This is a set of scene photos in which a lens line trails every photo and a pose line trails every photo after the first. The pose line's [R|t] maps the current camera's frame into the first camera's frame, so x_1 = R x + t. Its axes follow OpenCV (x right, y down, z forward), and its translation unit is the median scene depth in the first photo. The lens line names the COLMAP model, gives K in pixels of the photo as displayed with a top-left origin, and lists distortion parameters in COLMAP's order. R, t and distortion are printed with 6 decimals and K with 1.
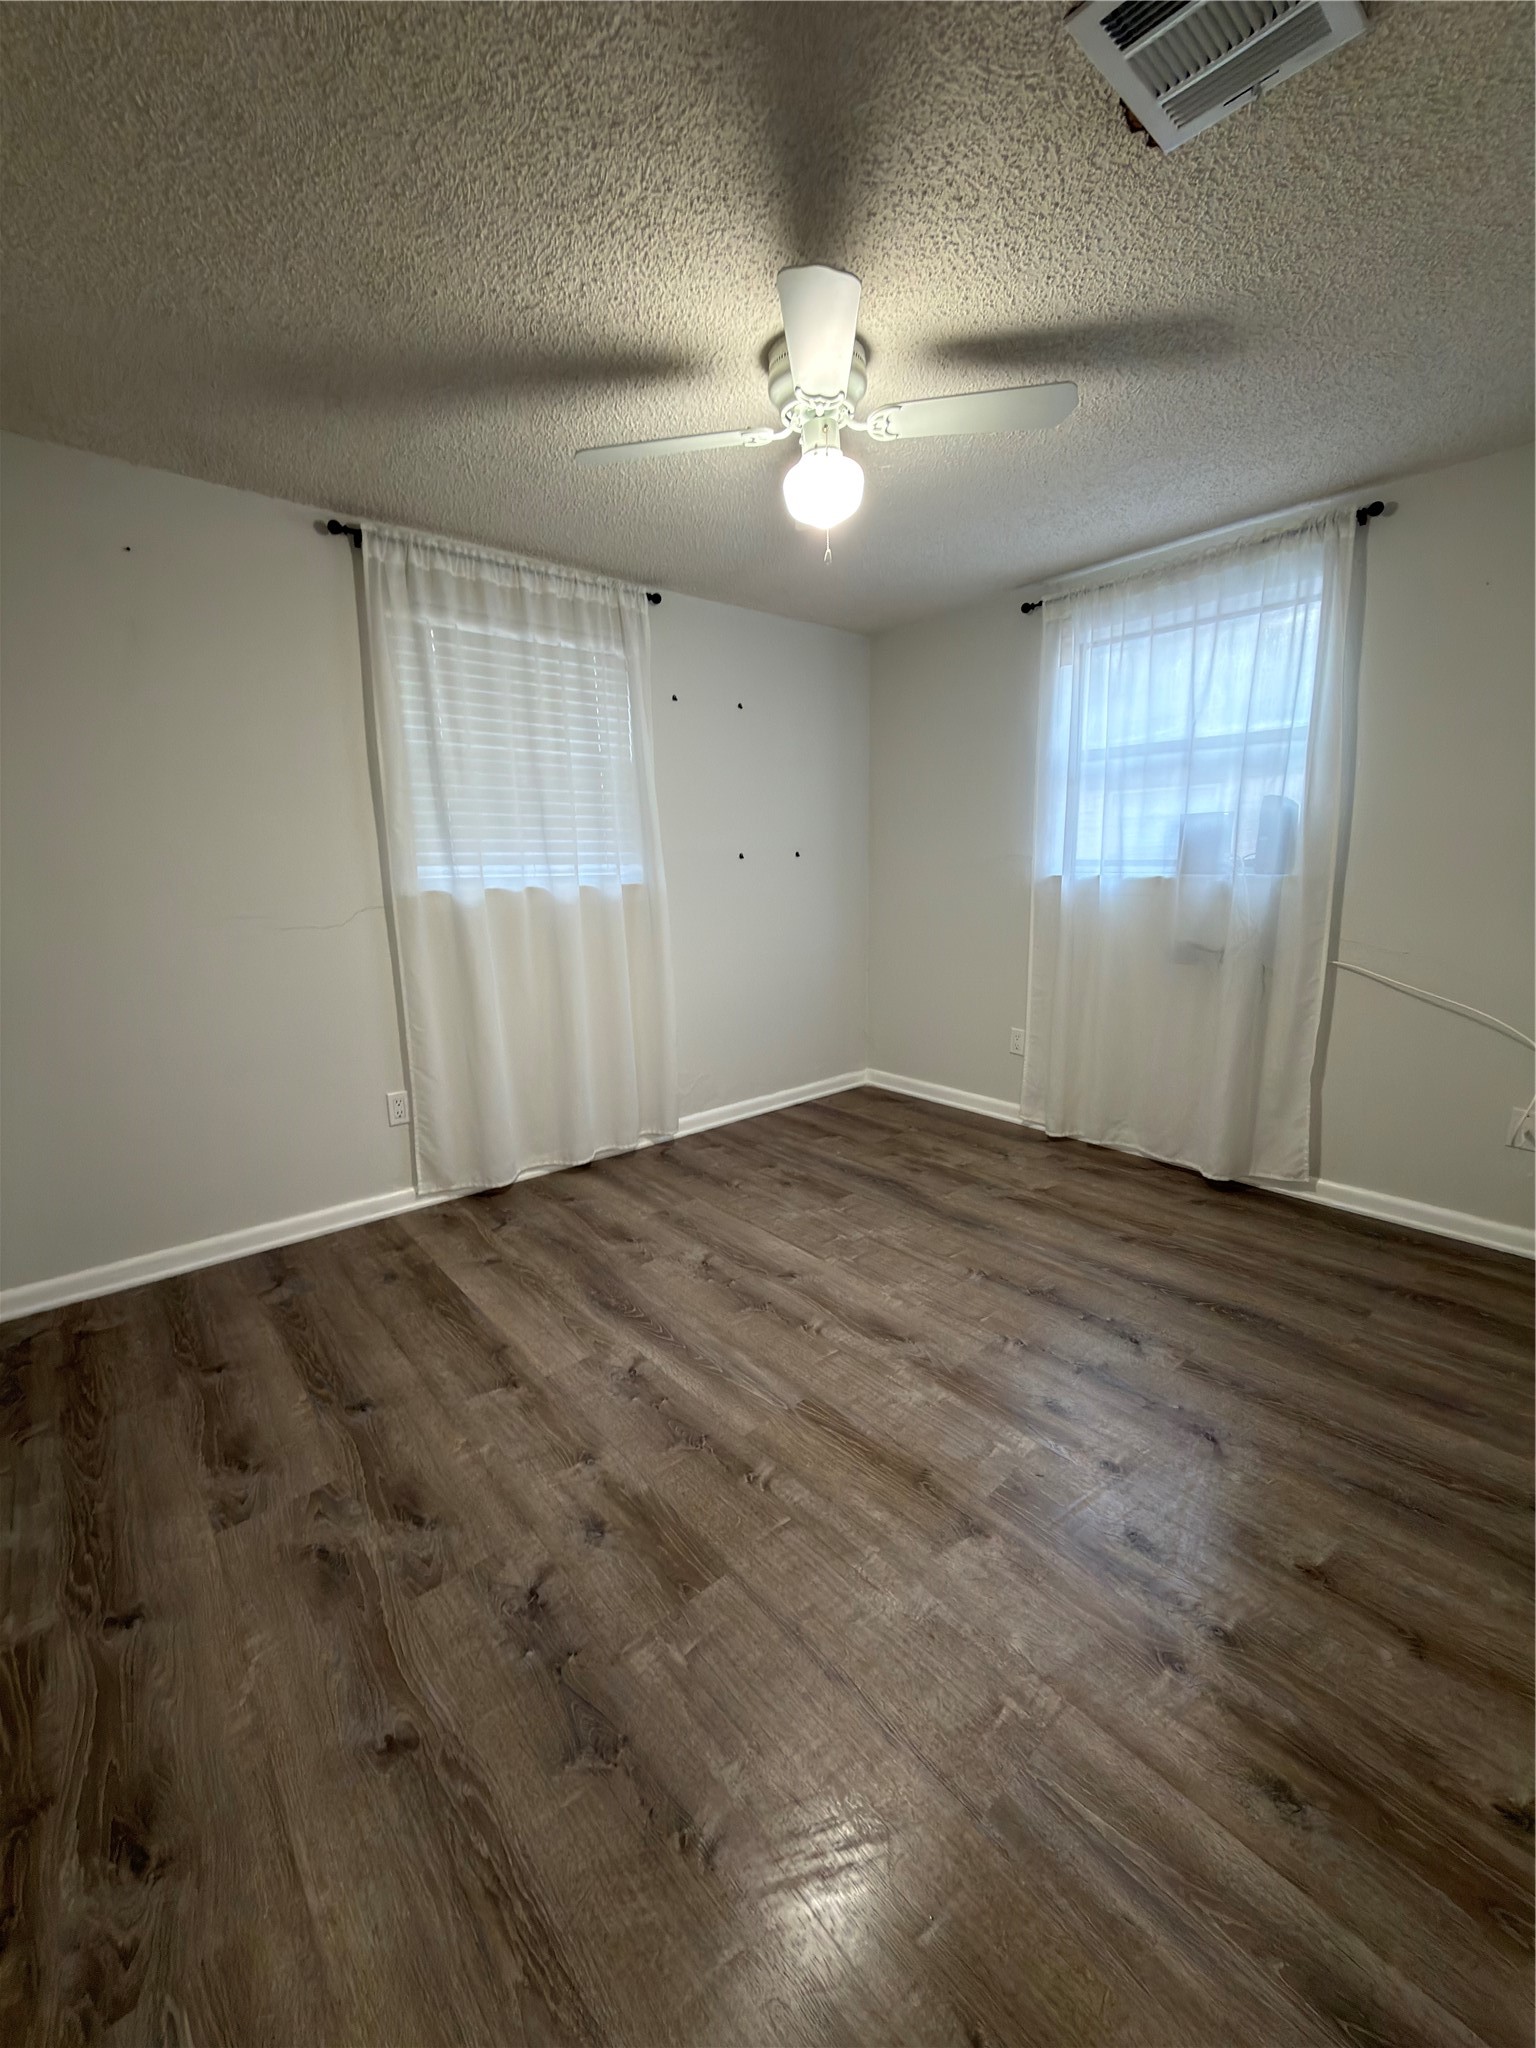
lens RADIAL K [[824.3, 0, 764.7], [0, 824.3, 993.8], [0, 0, 1]] dist [-0.000176, 0.000054]
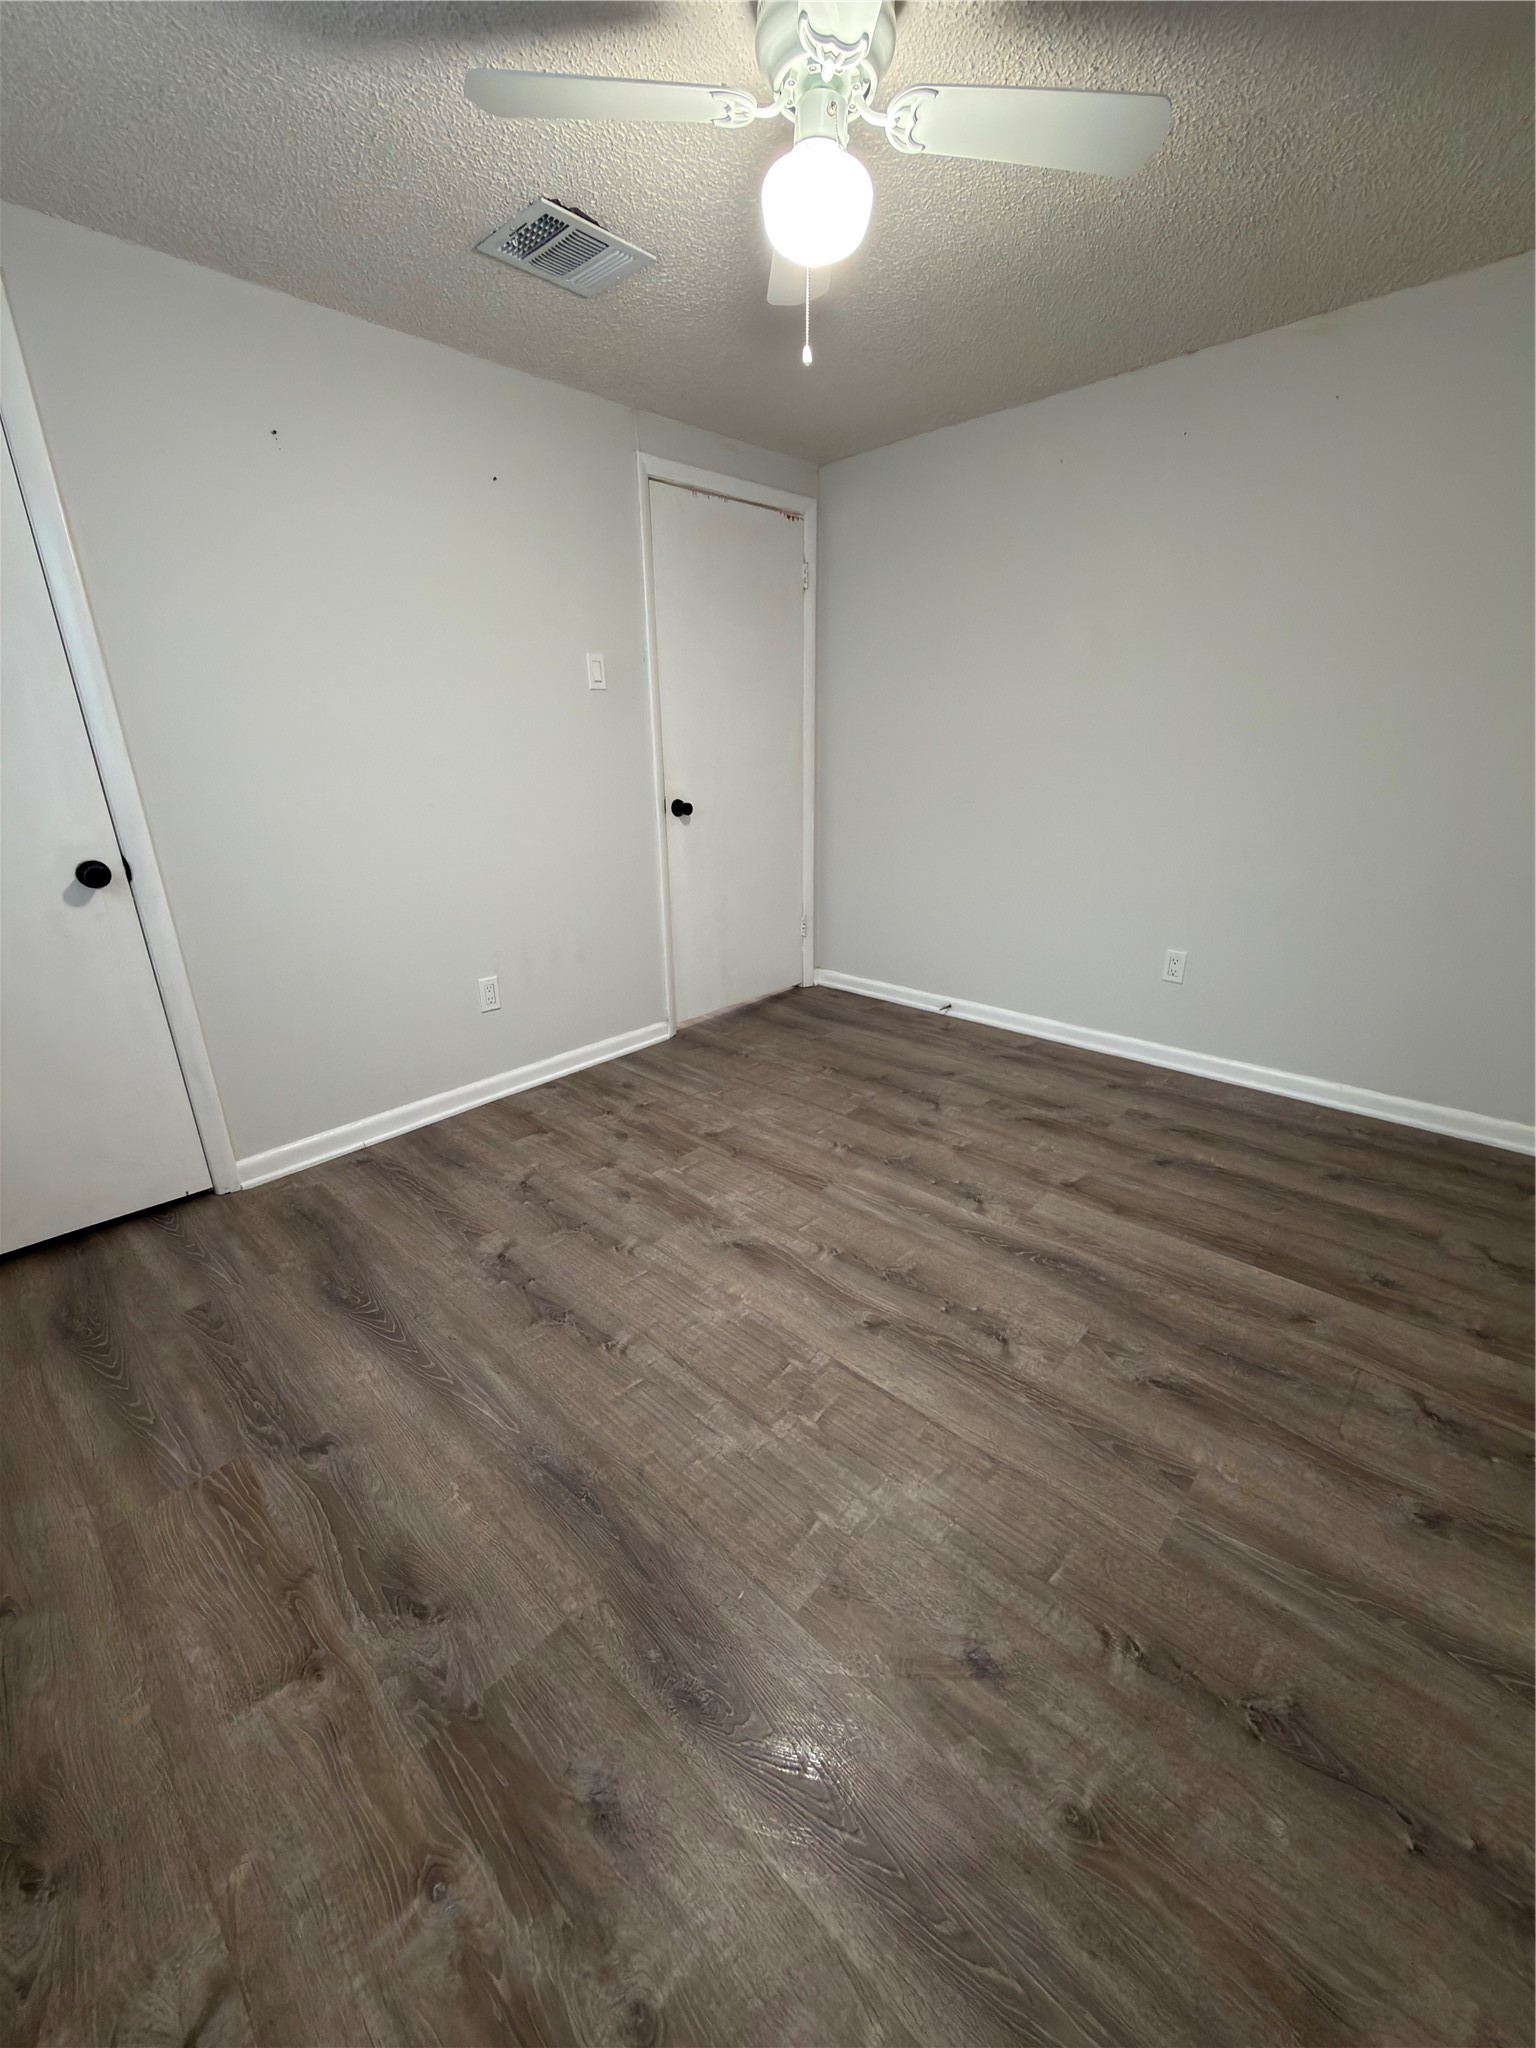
lens RADIAL K [[822.2, 0, 760.6], [0, 822.2, 1026.7], [0, 0, 1]] dist [-0.001619, 0.000177]
pose [[-0.994437, 0.068574, -0.079960, 0.191972], [0.020730, 0.871644, 0.489701, -0.282433], [0.103277, 0.485319, -0.868216, 1.682188]]
